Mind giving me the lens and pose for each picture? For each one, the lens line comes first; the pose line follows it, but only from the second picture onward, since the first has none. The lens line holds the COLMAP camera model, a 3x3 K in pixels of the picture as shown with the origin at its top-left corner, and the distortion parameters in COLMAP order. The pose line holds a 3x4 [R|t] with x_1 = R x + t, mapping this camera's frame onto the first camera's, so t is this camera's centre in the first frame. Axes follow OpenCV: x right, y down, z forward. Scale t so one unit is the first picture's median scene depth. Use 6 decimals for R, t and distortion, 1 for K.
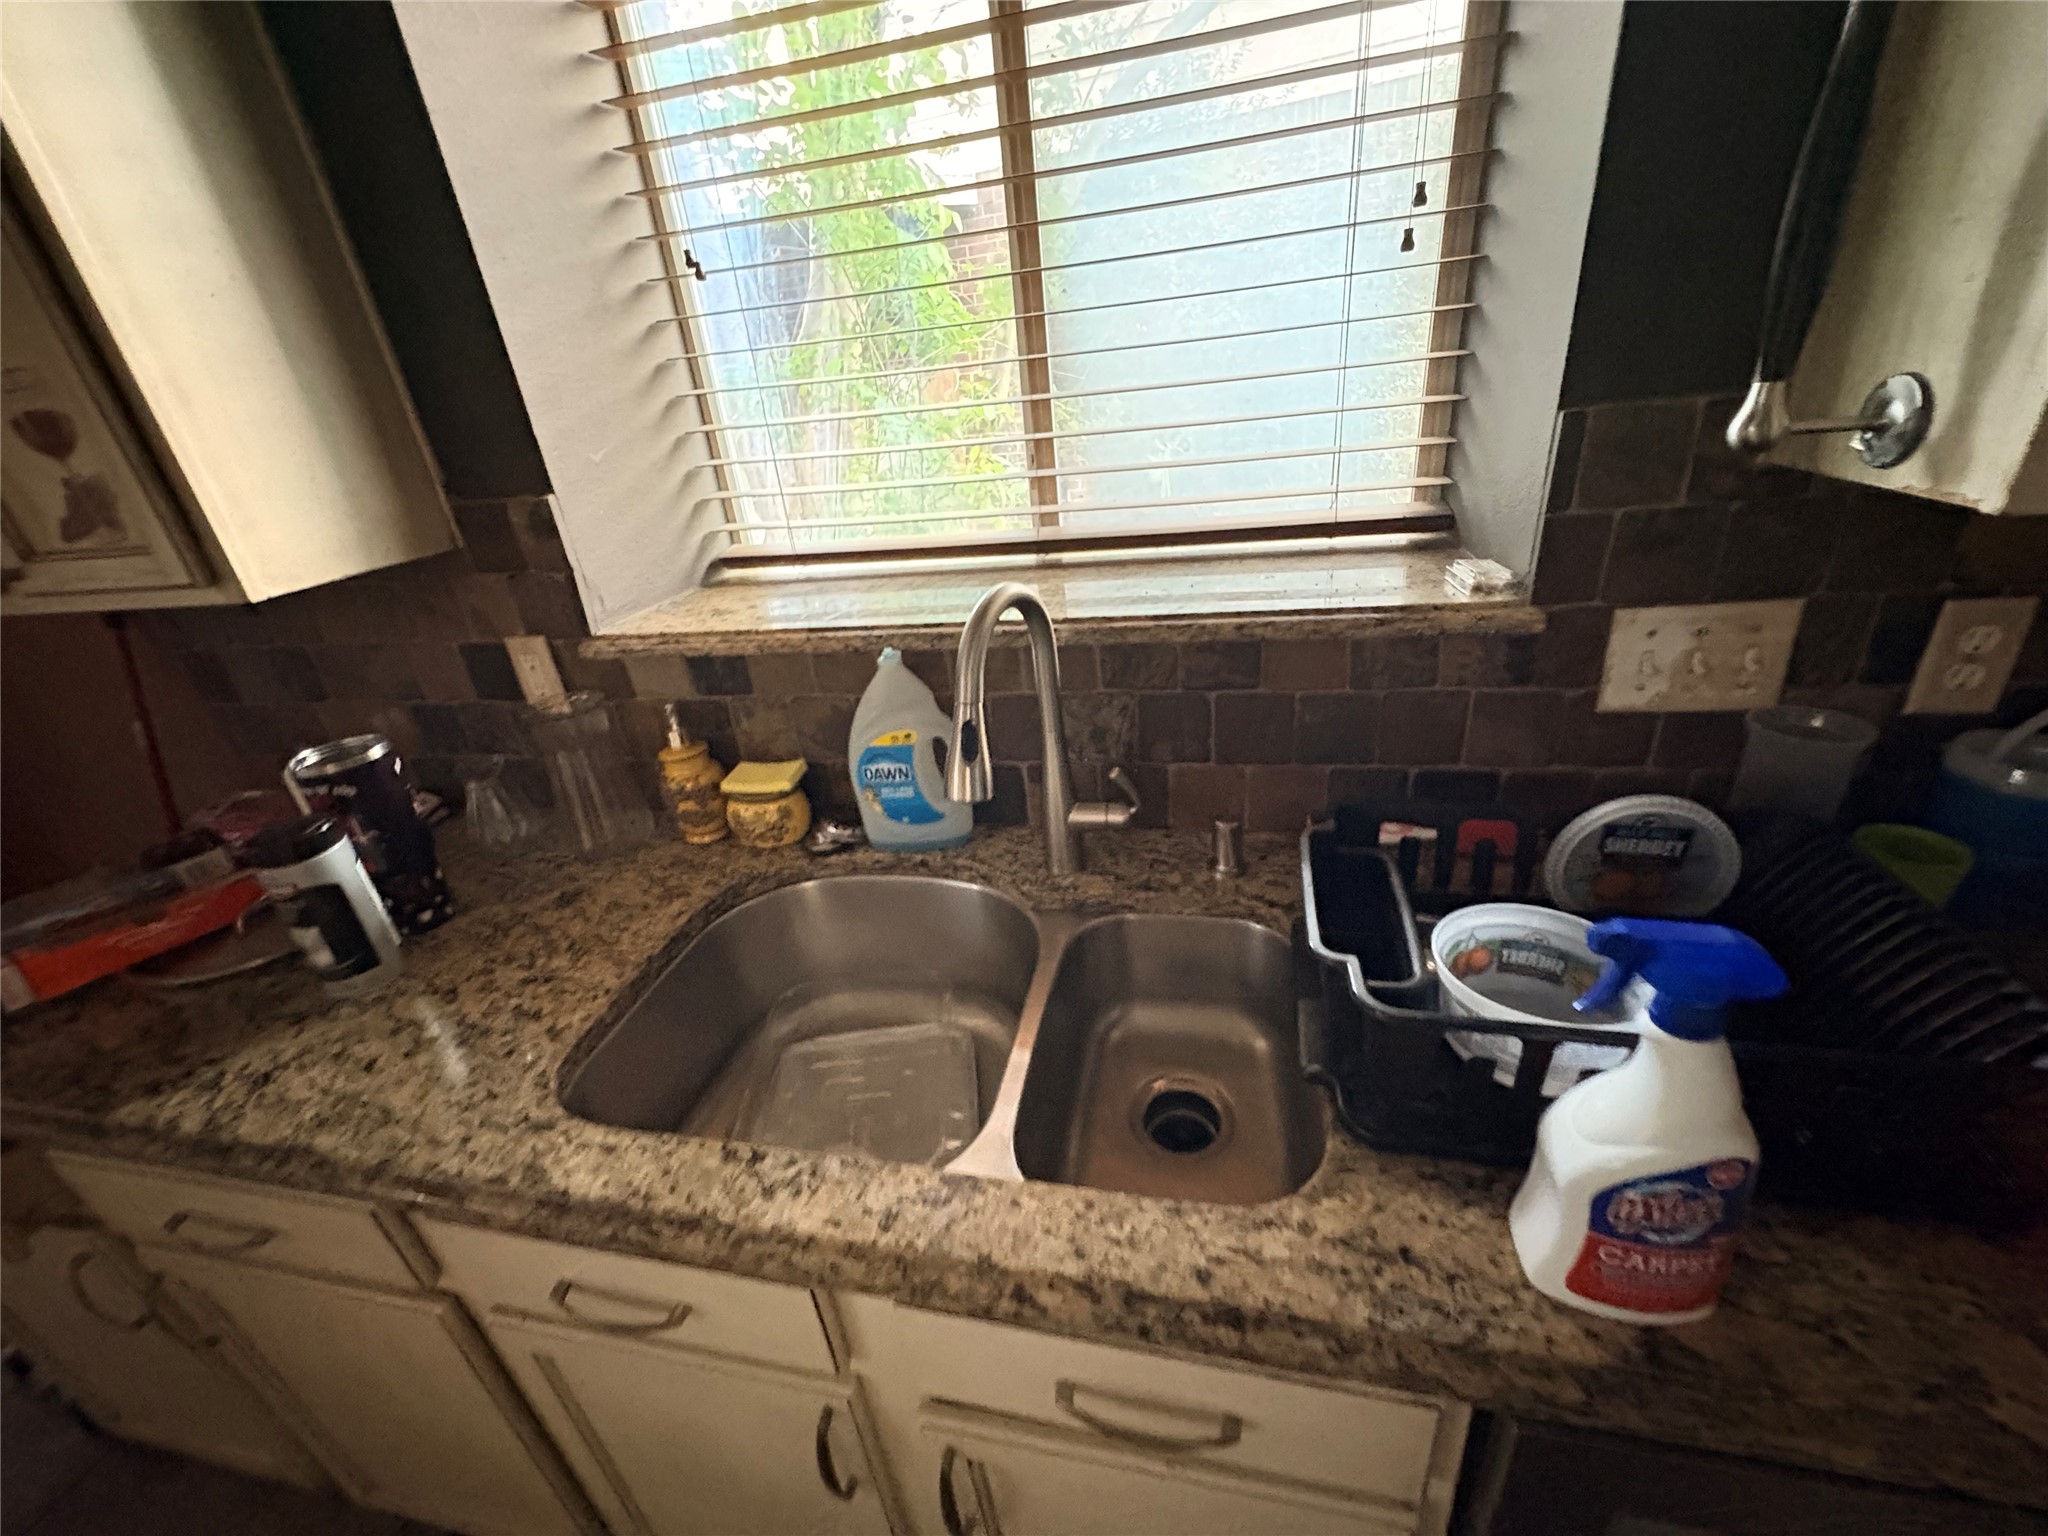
lens RADIAL K [[814.4, 0, 1024.0], [0, 814.4, 768.0], [0, 0, 1]] dist [-0.000346, 0.000750]
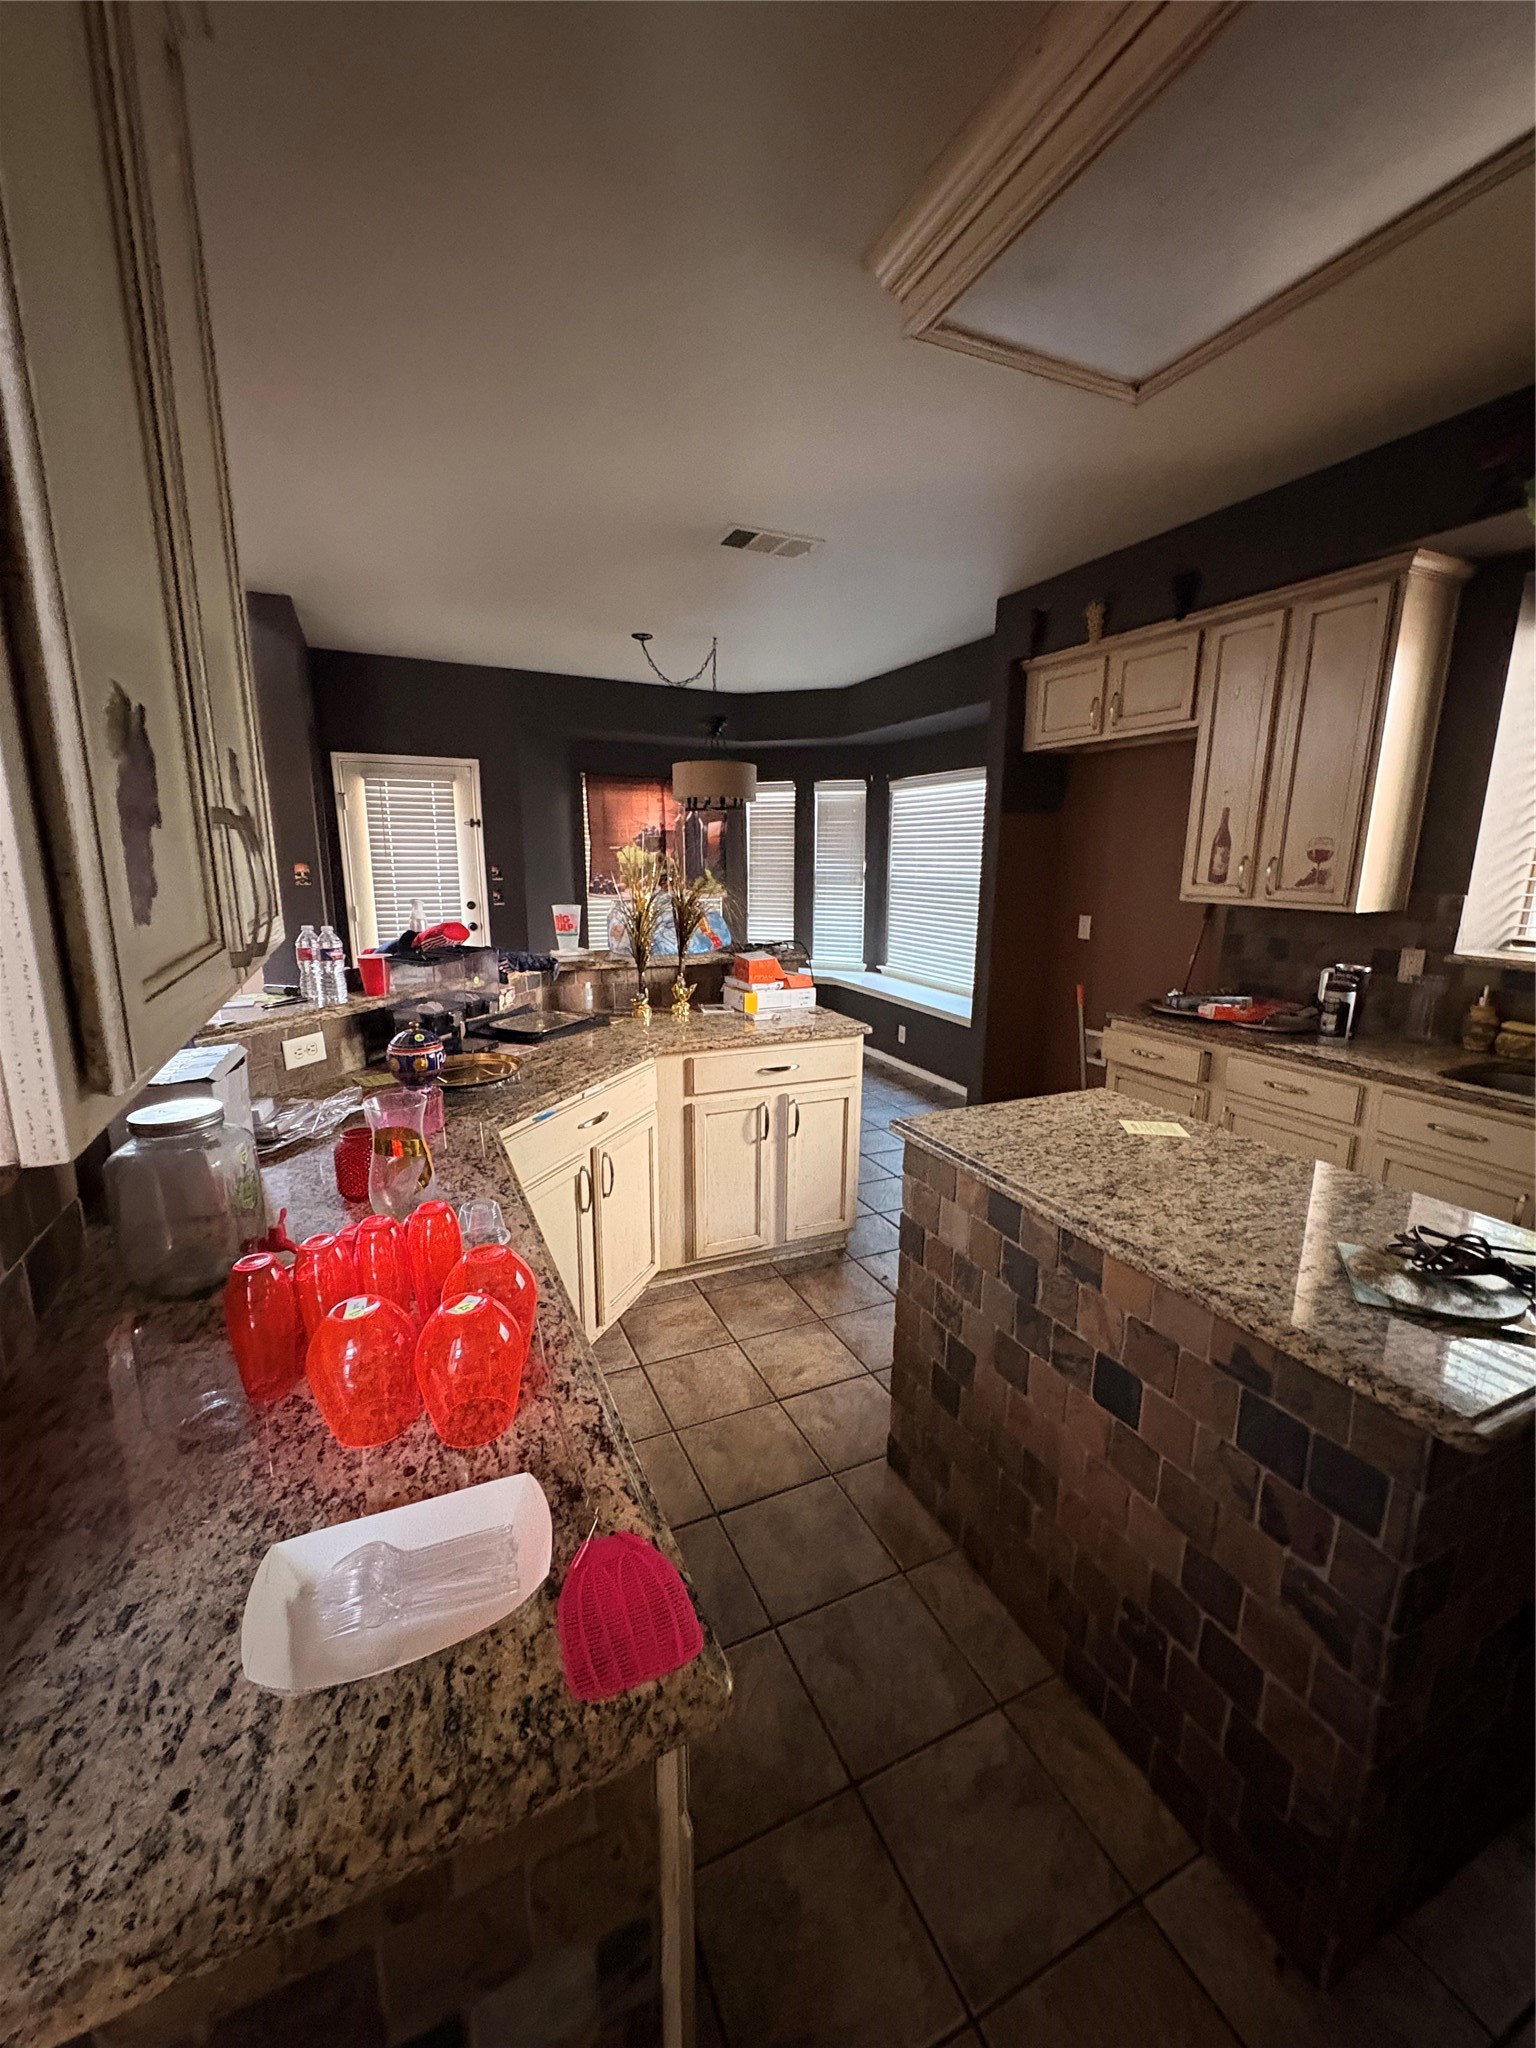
lens RADIAL K [[814.4, 0, 768.0], [0, 814.4, 1024.0], [0, 0, 1]] dist [-0.000346, 0.000750]
pose [[0.602748, 0.263400, -0.753204, 0.103074], [-0.405394, 0.914130, -0.004738, 0.850885], [0.687278, 0.308201, 0.657770, -1.874926]]
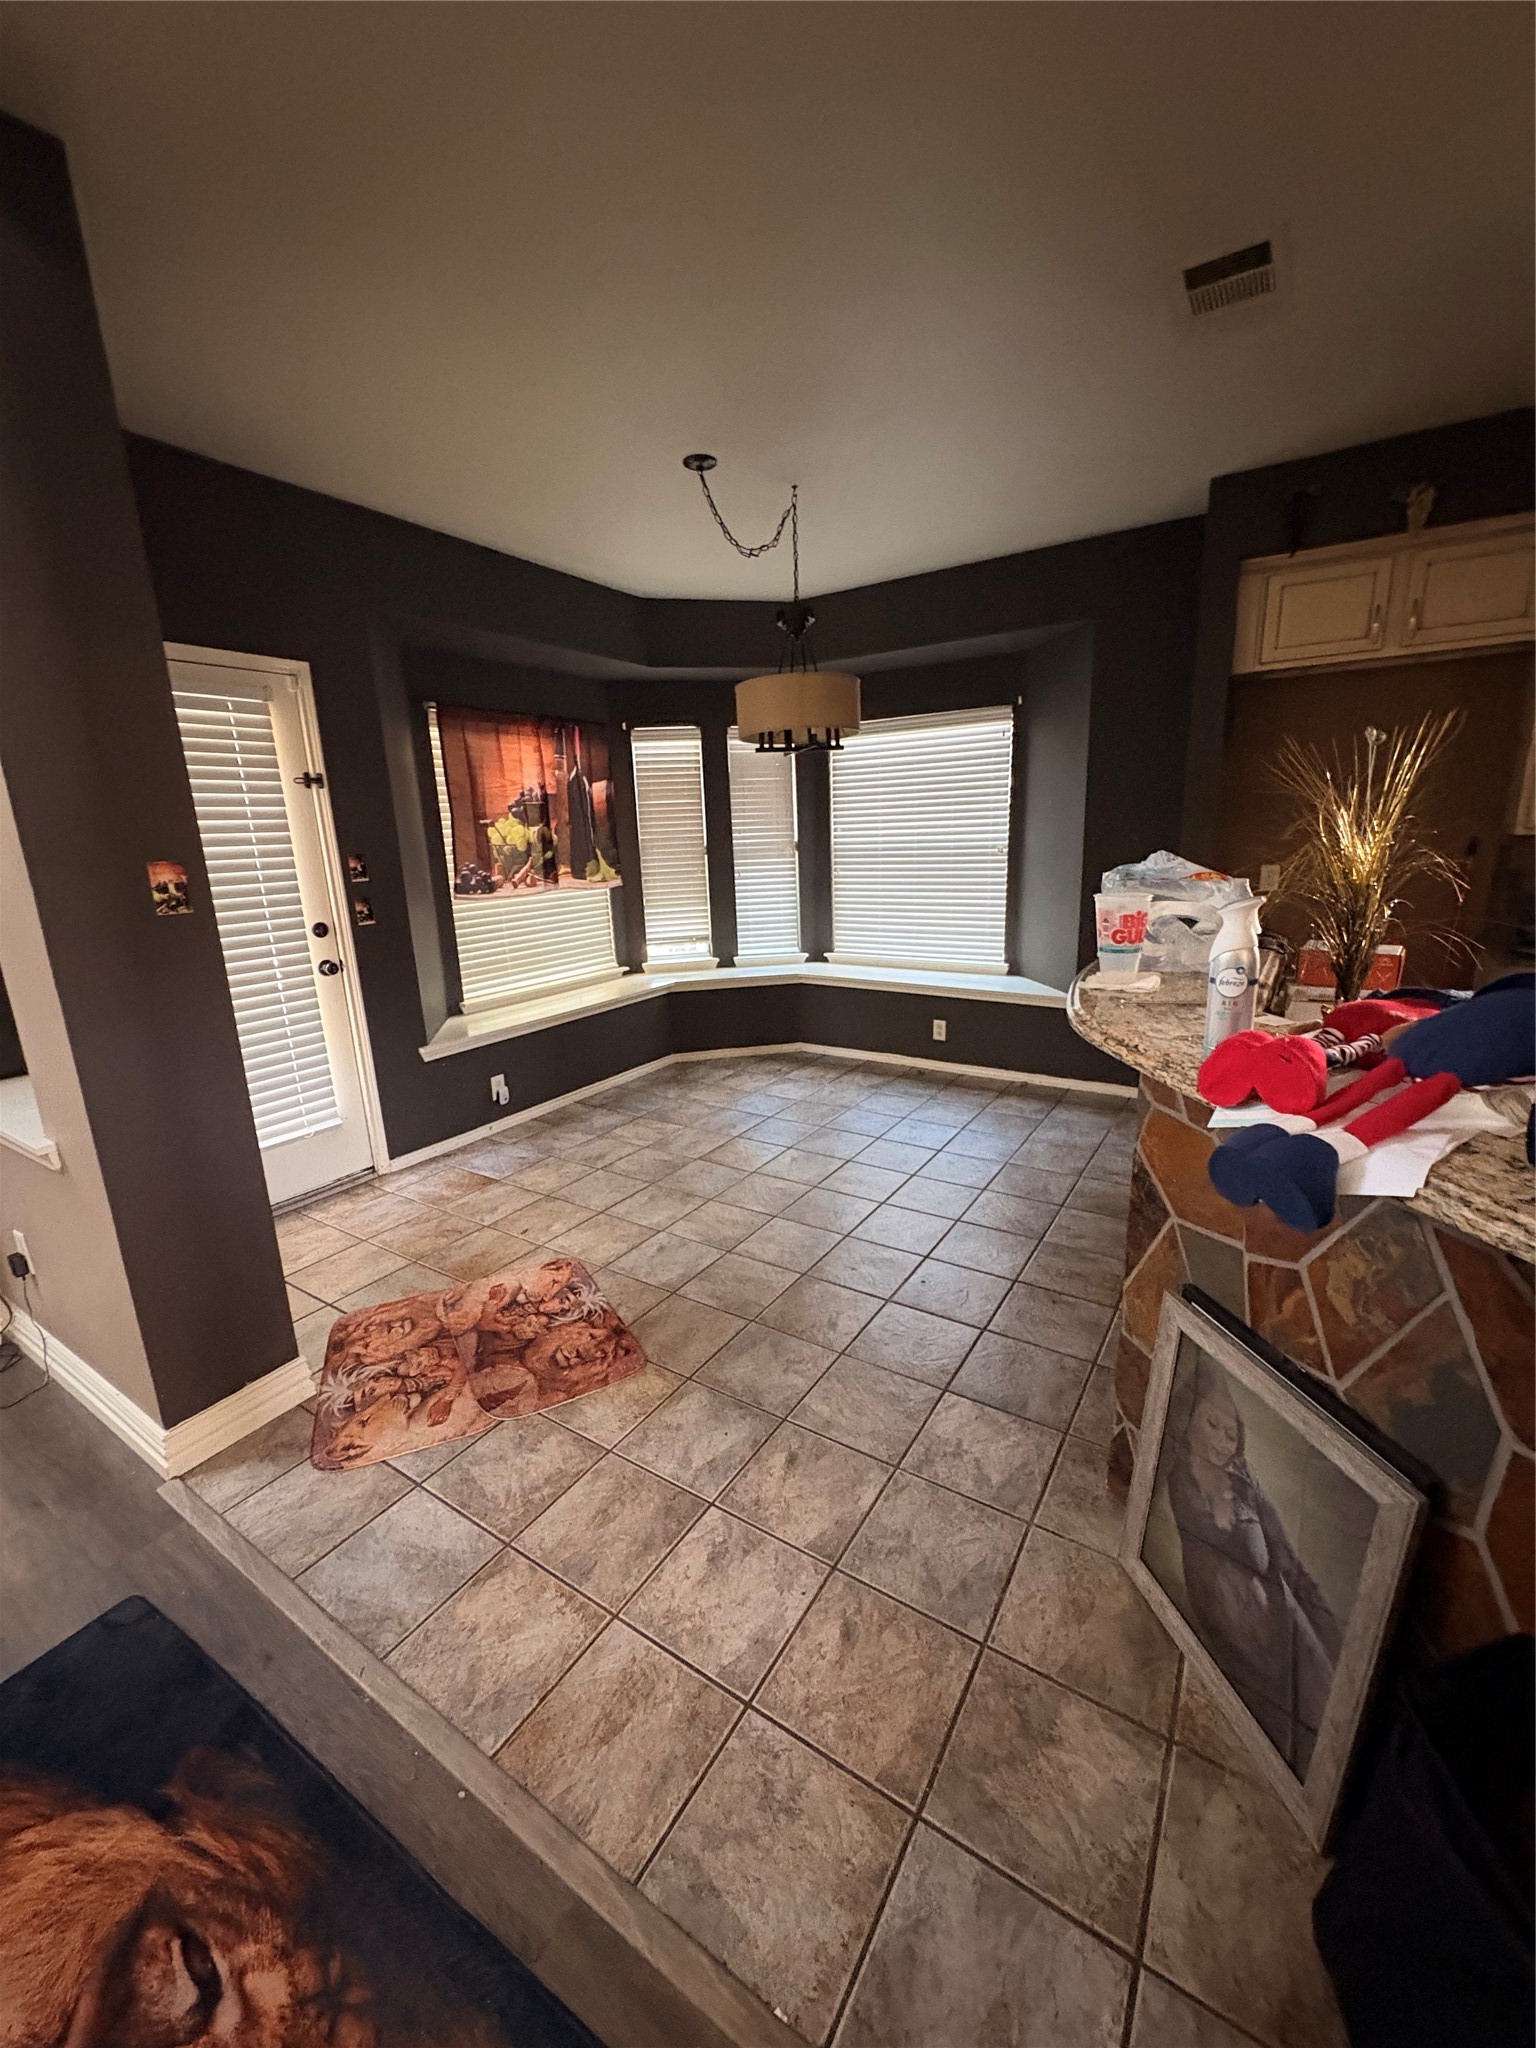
lens RADIAL K [[814.4, 0, 768.0], [0, 814.4, 1024.0], [0, 0, 1]] dist [-0.000346, 0.000750]
pose [[0.933901, 0.146206, -0.326271, -2.633551], [-0.203632, 0.967601, -0.149274, 1.323745], [0.293875, 0.205847, 0.933416, -2.149337]]
